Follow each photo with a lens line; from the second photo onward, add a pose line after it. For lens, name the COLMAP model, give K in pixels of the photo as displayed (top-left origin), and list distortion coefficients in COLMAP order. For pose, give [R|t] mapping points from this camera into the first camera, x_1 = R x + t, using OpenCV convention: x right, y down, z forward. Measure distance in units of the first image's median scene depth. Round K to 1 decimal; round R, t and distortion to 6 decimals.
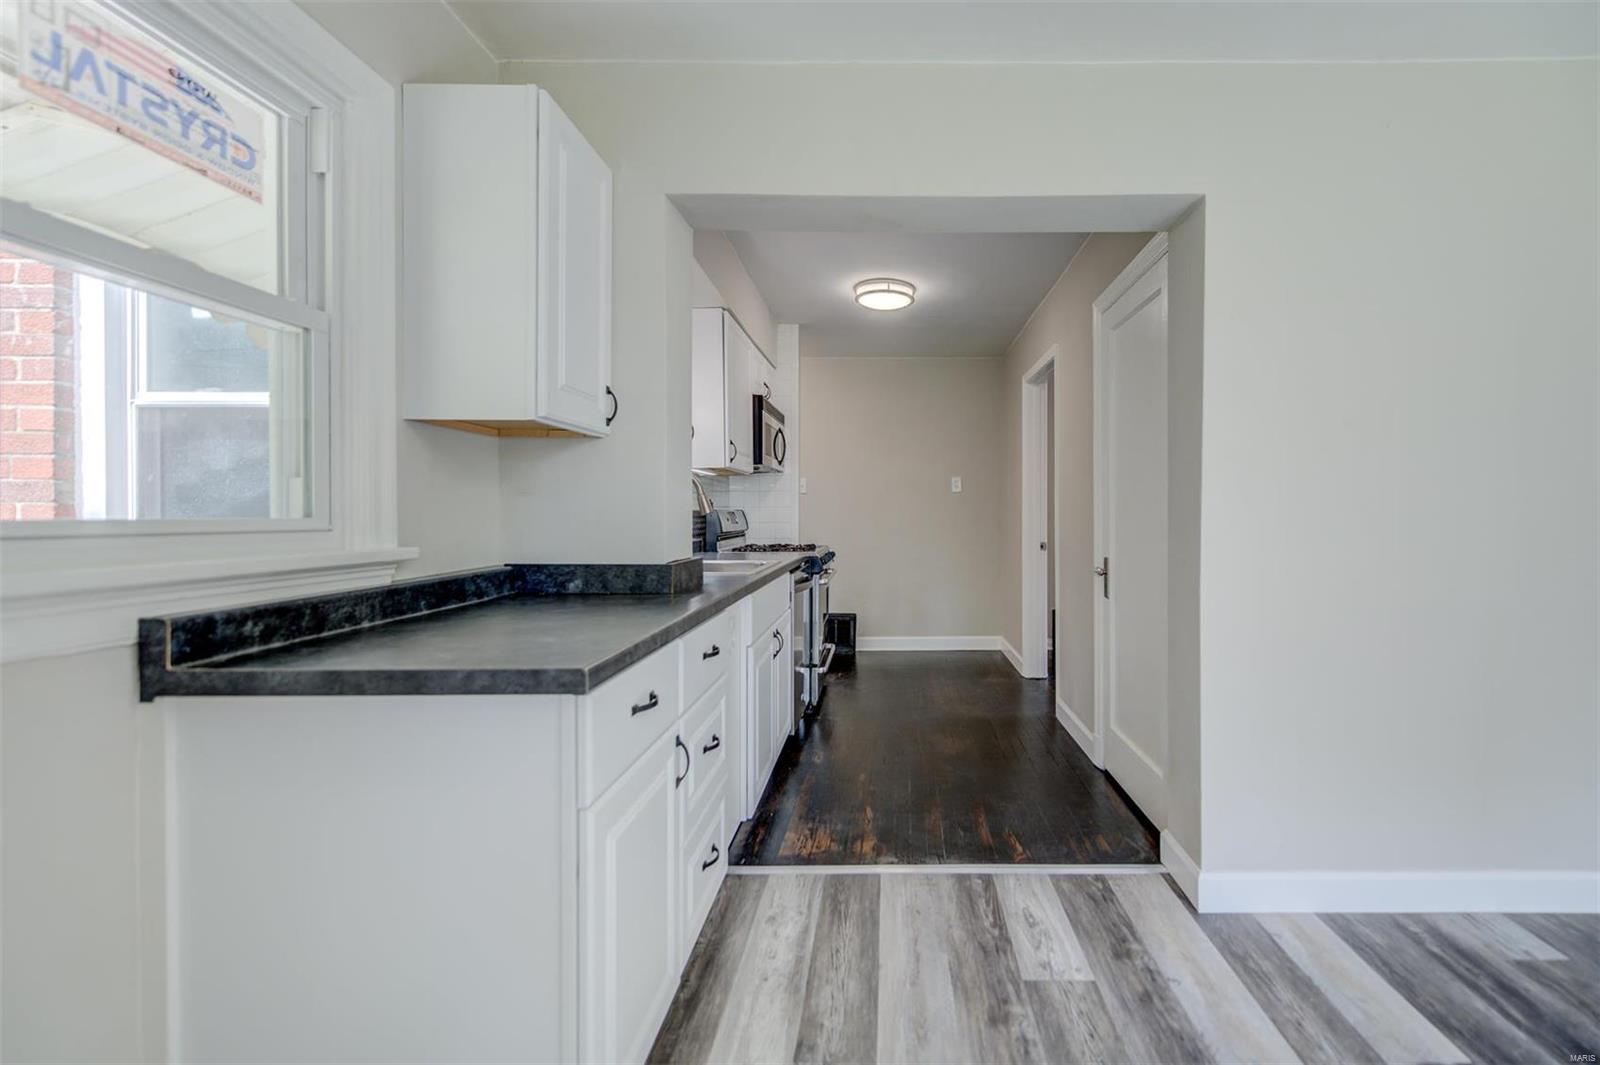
lens RADIAL K [[676.1, 0, 882.6], [0, 676.1, 515.5], [0, 0, 1]] dist [0.001897, -0.000996]
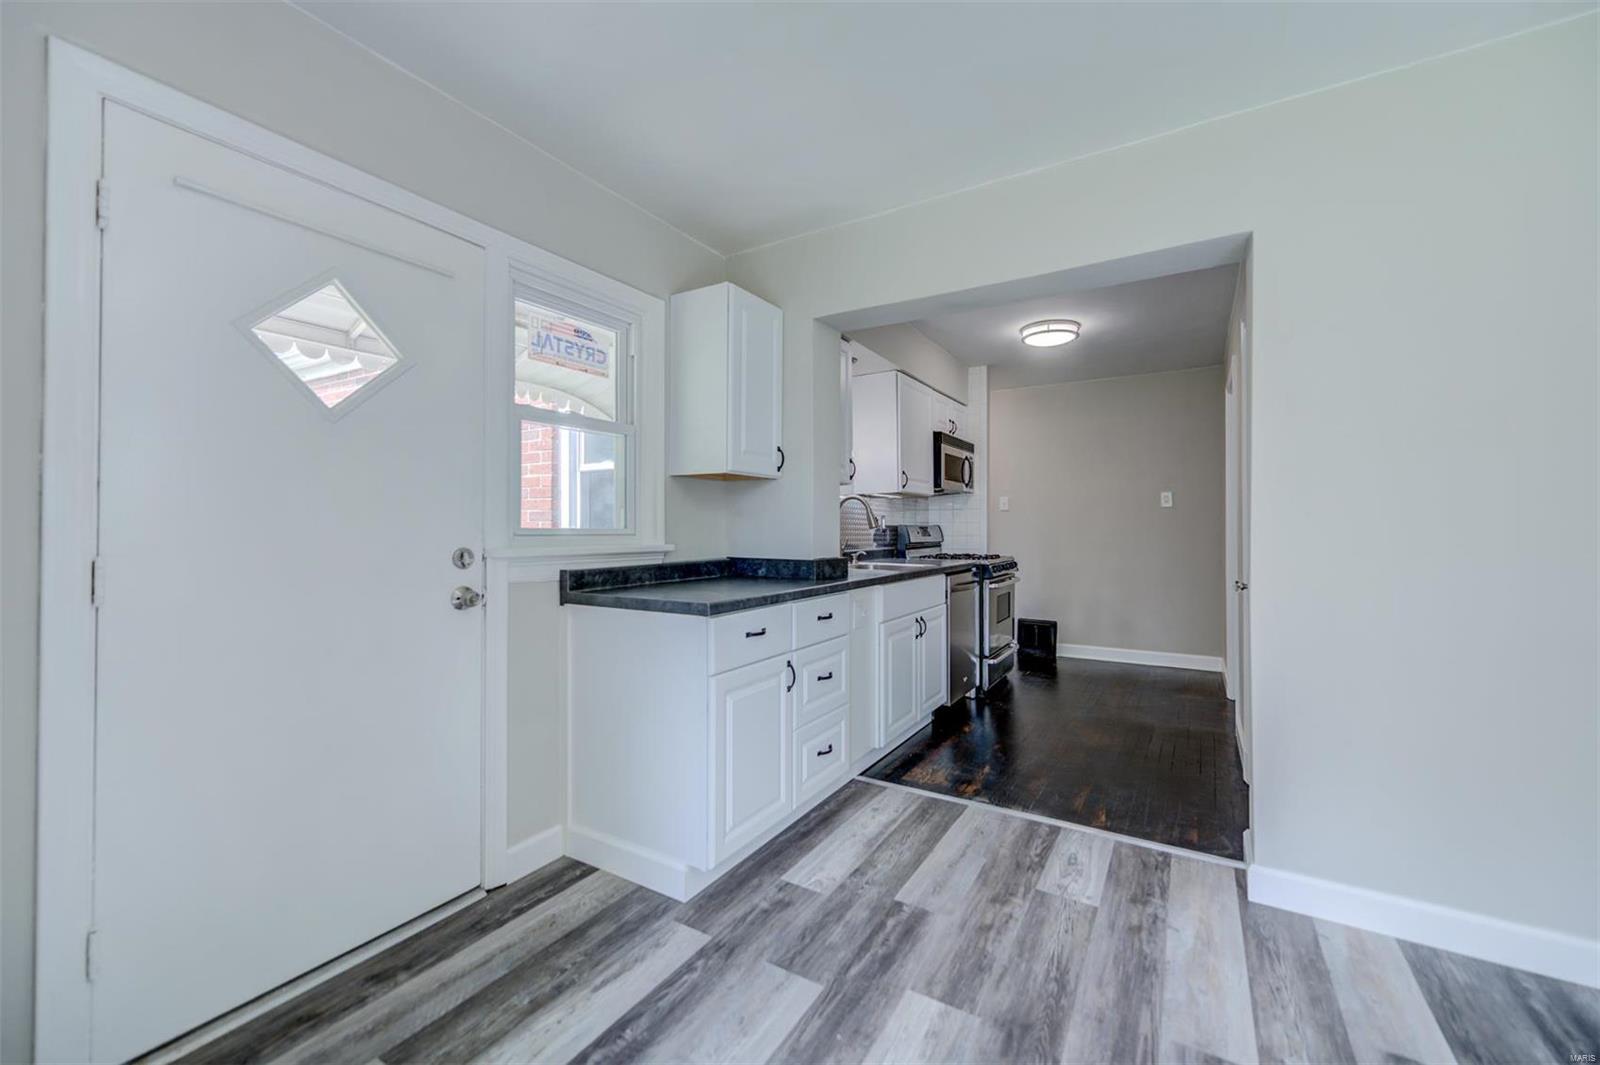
lens RADIAL K [[637.9, 0, 795.9], [0, 637.9, 526.3], [0, 0, 1]] dist [0.000686, -0.000261]
pose [[0.852256, -0.000489, -0.523125, 0.402659], [-0.003376, 0.999974, -0.006436, 0.005324], [0.523115, 0.007251, 0.852231, -0.247501]]
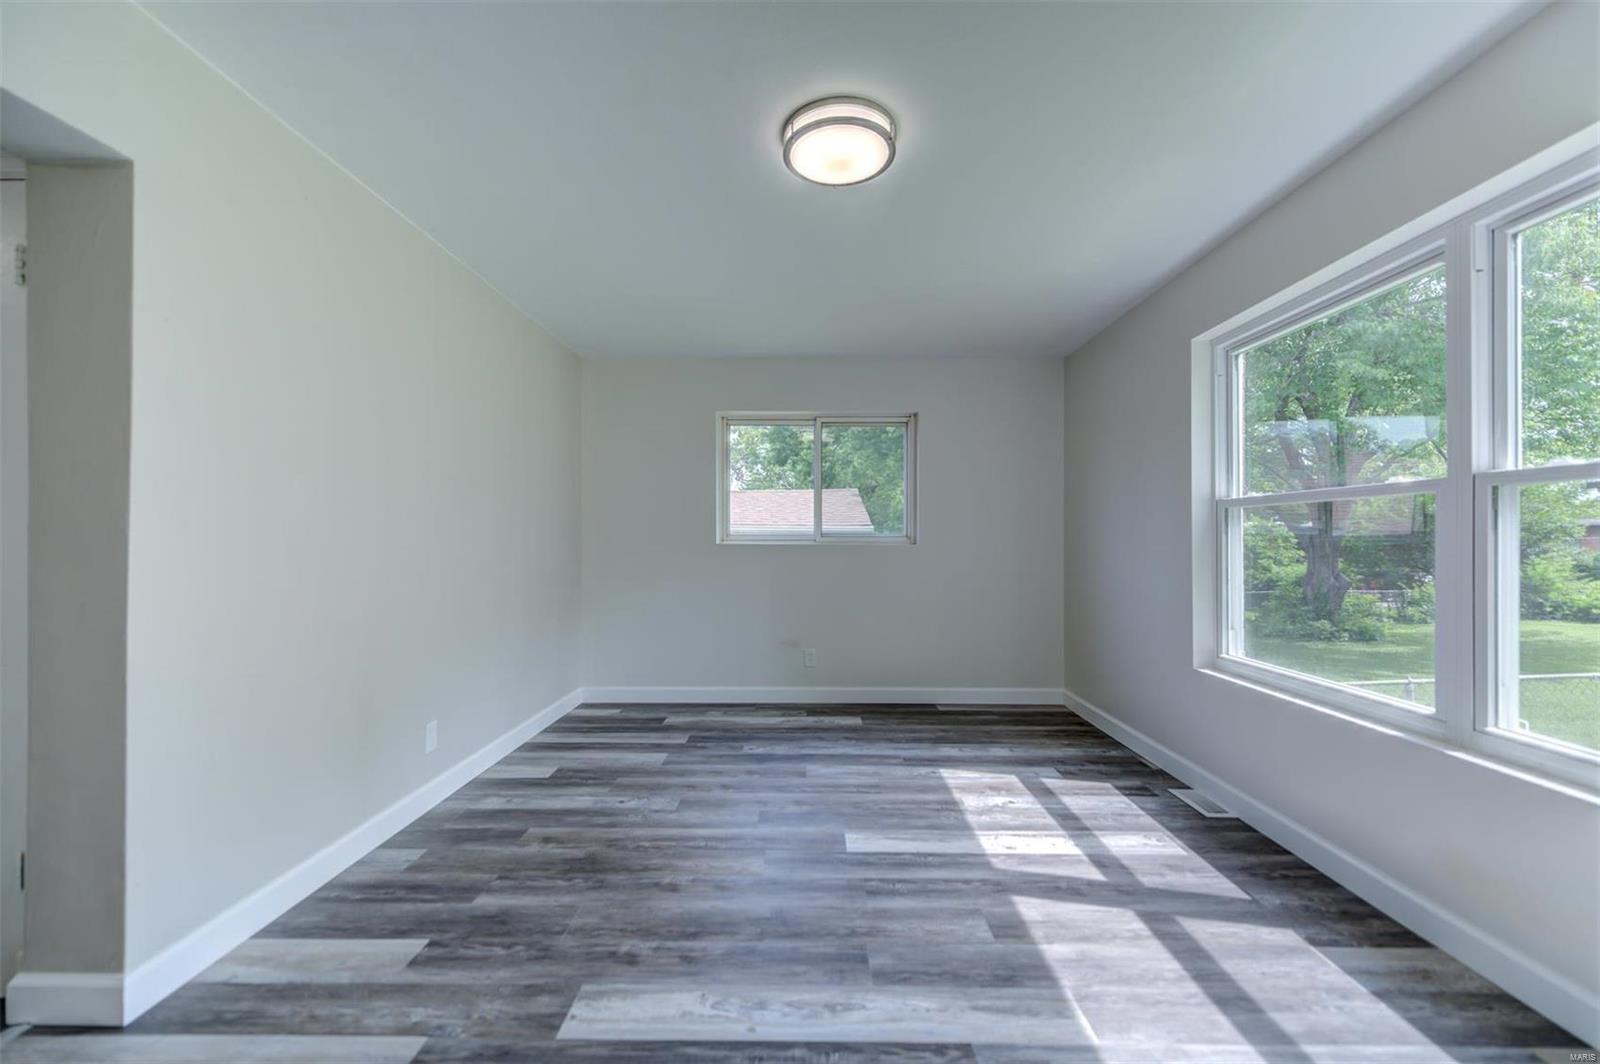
lens RADIAL K [[630.7, 0, 811.0], [0, 630.7, 539.1], [0, 0, 1]] dist [0.005814, -0.000346]
pose [[0.003493, 0.003348, 0.999988, -0.319788], [0.006564, 0.999973, -0.003371, 0.003666], [-0.999972, 0.006576, 0.003471, 0.166972]]
